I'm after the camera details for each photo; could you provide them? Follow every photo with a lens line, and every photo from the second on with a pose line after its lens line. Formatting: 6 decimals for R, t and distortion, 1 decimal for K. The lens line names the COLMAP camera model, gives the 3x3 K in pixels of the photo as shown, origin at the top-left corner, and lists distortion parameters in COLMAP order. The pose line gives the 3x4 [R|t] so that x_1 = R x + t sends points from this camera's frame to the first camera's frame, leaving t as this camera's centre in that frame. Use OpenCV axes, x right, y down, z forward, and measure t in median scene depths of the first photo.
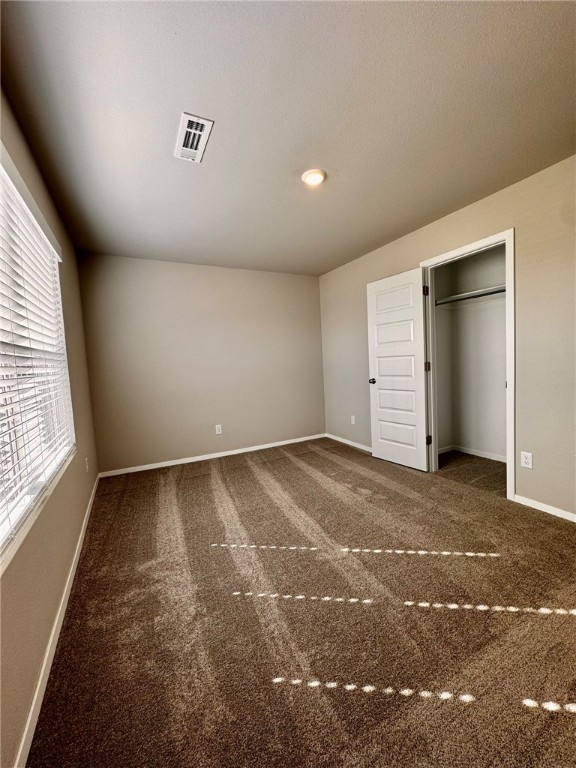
lens RADIAL K [[307.4, 0, 288.0], [0, 307.4, 384.0], [0, 0, 1]] dist [-0.000687, -0.000089]
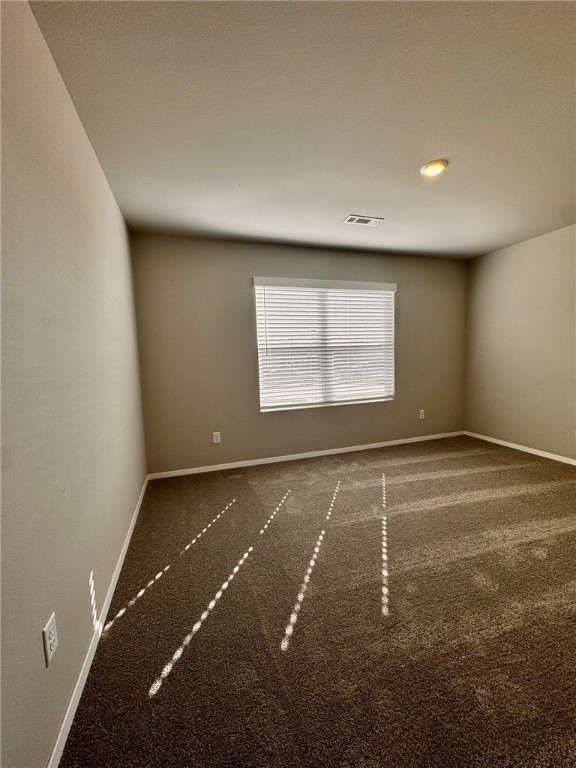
lens RADIAL K [[307.4, 0, 288.0], [0, 307.4, 384.0], [0, 0, 1]] dist [-0.000687, -0.000089]
pose [[-0.160344, 0.137968, -0.977371, 0.993714], [-0.033284, 0.988864, 0.145051, -0.093306], [0.986500, 0.055789, -0.153966, 0.593770]]
